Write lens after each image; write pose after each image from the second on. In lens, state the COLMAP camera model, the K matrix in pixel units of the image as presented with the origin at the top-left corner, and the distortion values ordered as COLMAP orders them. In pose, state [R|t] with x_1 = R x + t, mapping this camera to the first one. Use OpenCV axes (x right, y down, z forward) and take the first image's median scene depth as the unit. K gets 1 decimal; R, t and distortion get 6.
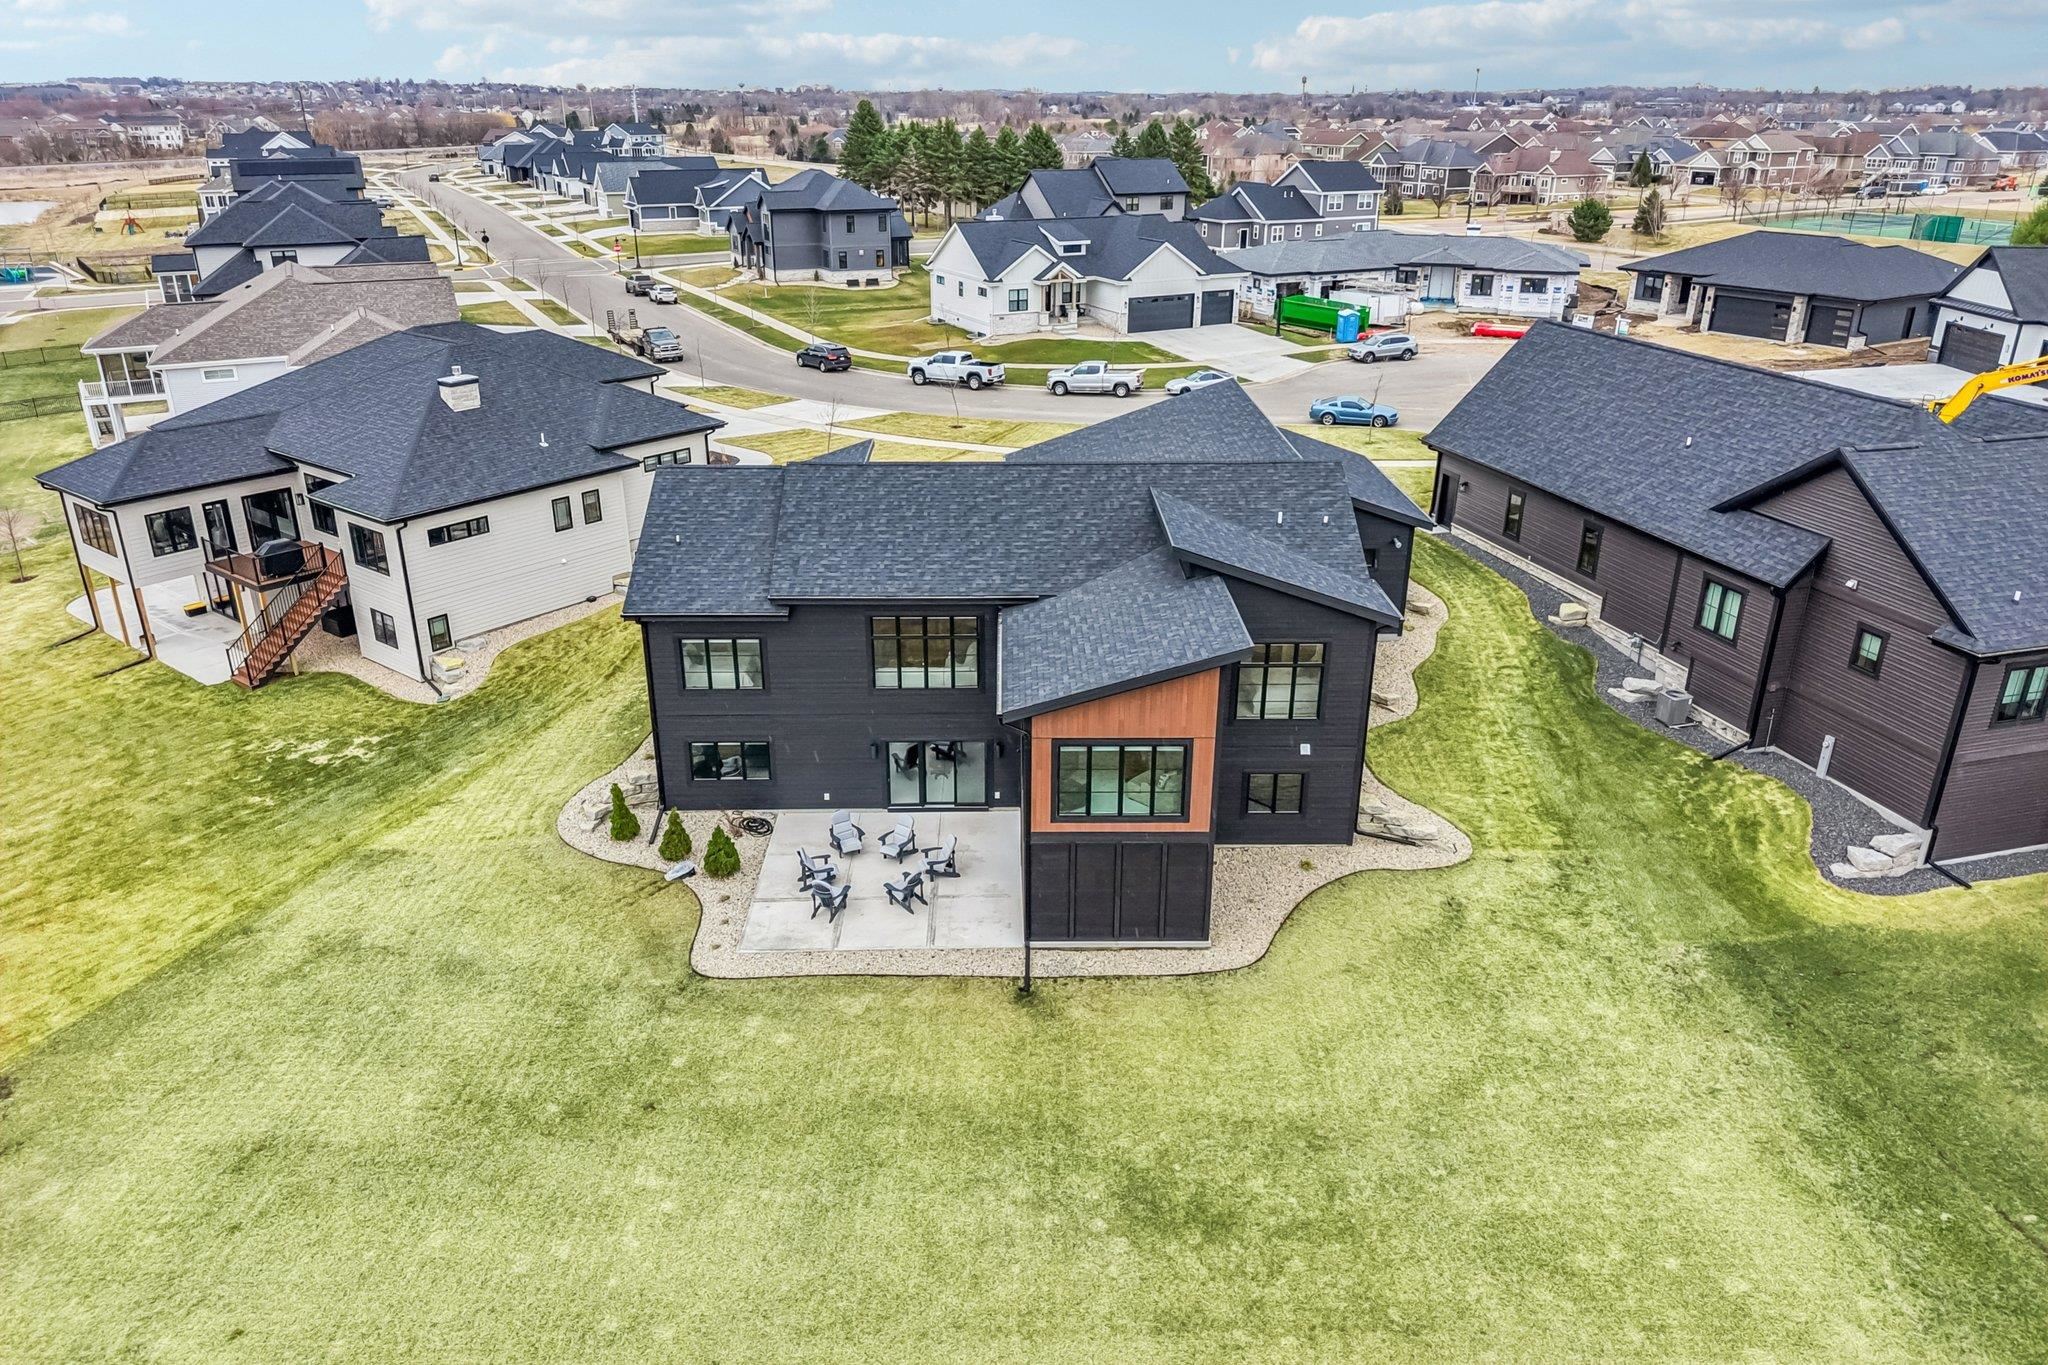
lens RADIAL K [[1414.8, 0, 1024.0], [0, 1414.8, 682.5], [0, 0, 1]] dist [0.028211, -0.034452]
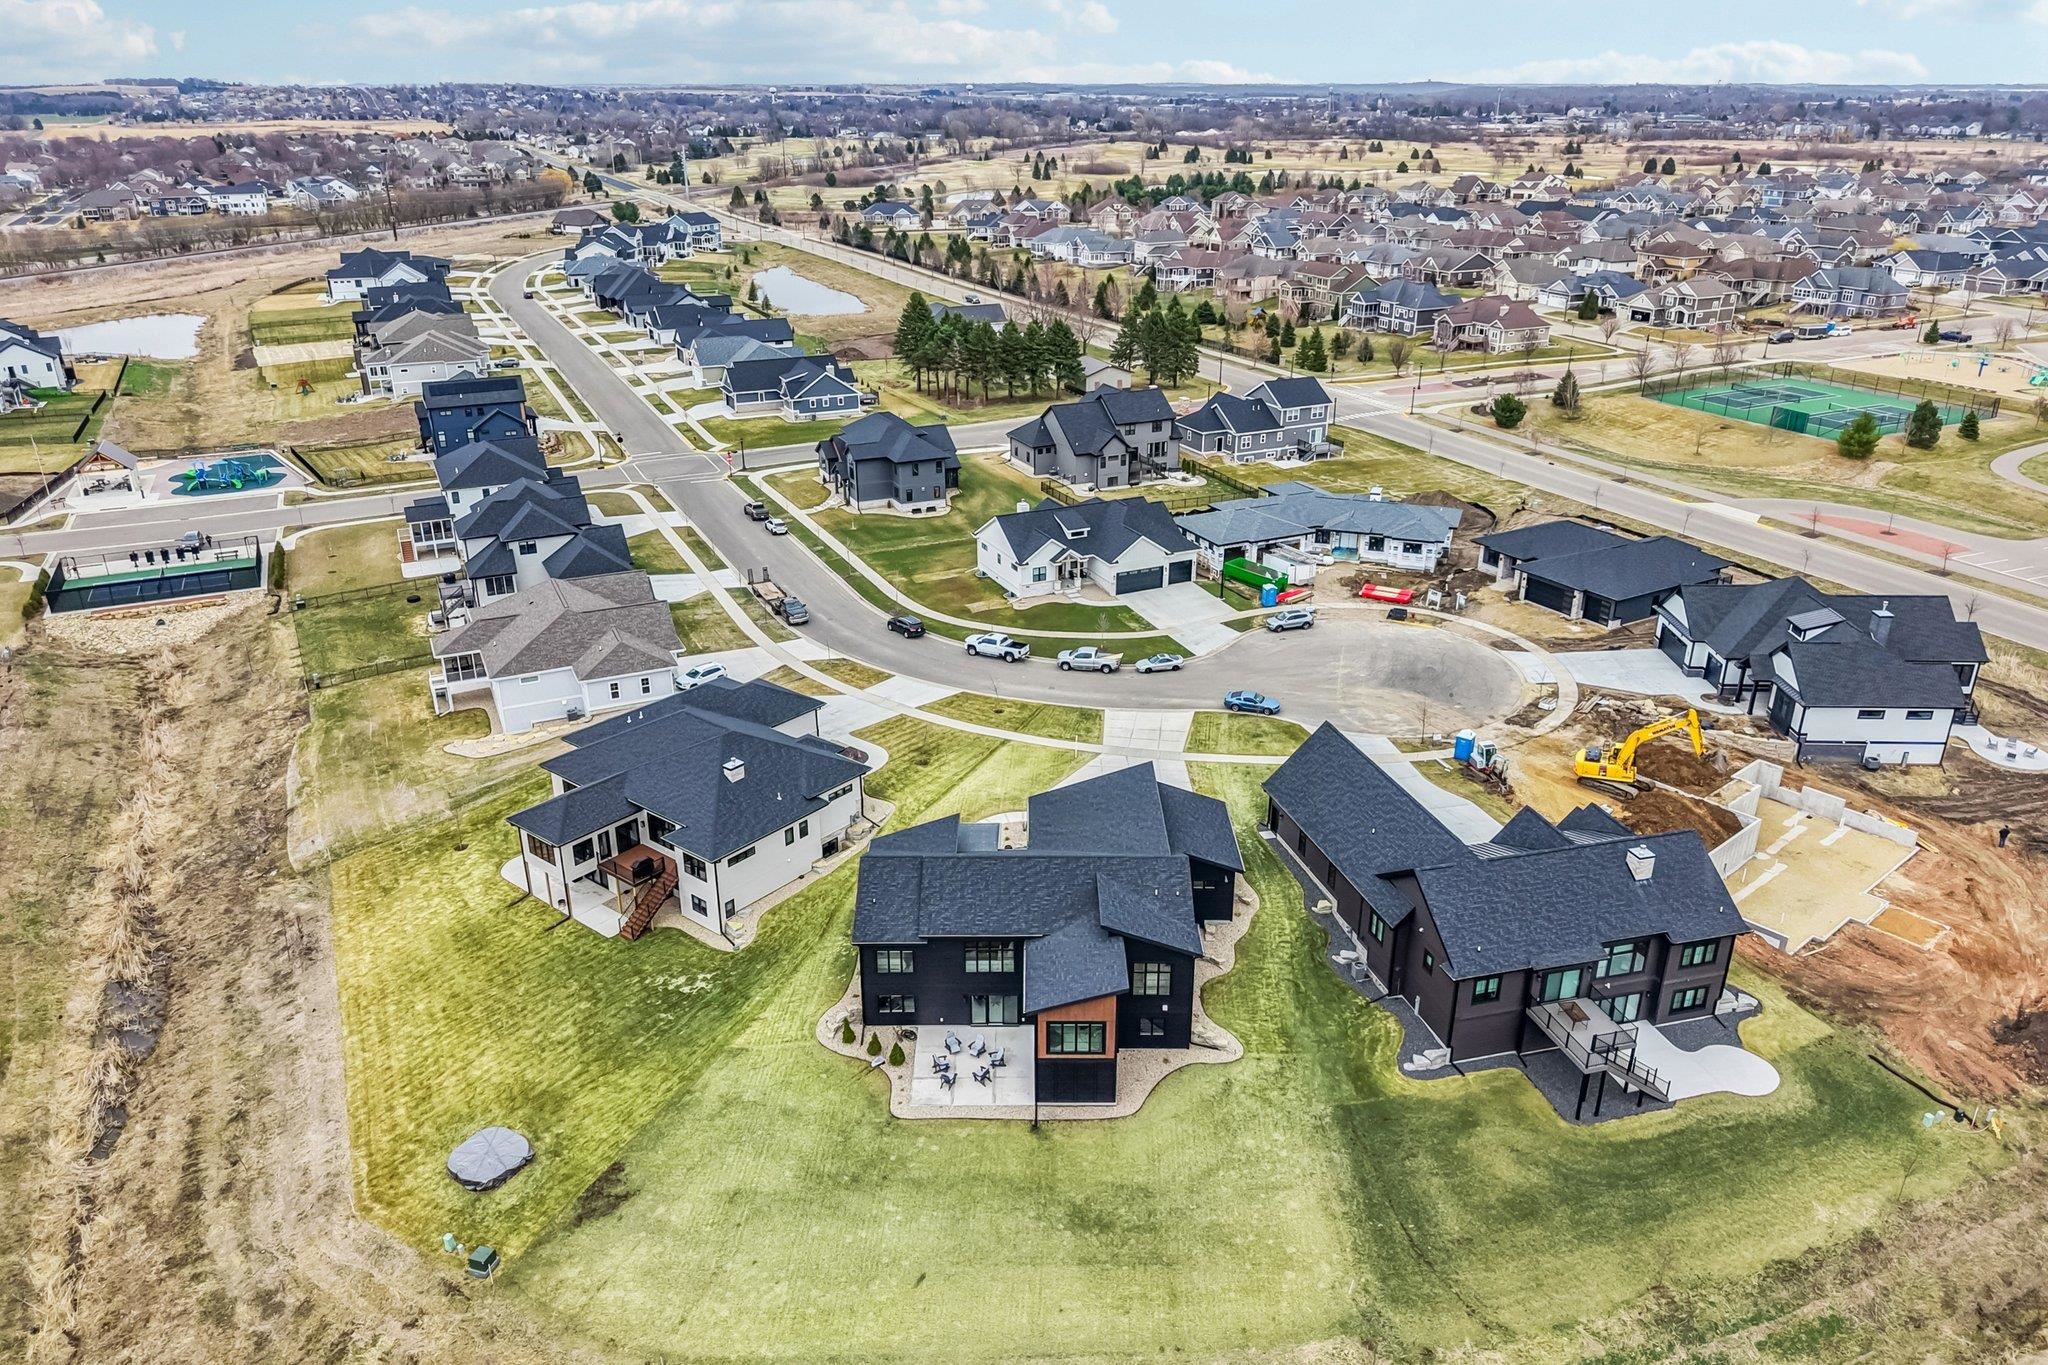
lens RADIAL K [[1435.7, 0, 1043.2], [0, 1435.7, 678.4], [0, 0, 1]] dist [0.034006, -0.040874]
pose [[0.999971, 0.006029, -0.004647, 0.017512], [-0.006007, 0.999970, 0.004887, -0.443583], [0.004676, -0.004859, 0.999977, -1.144596]]
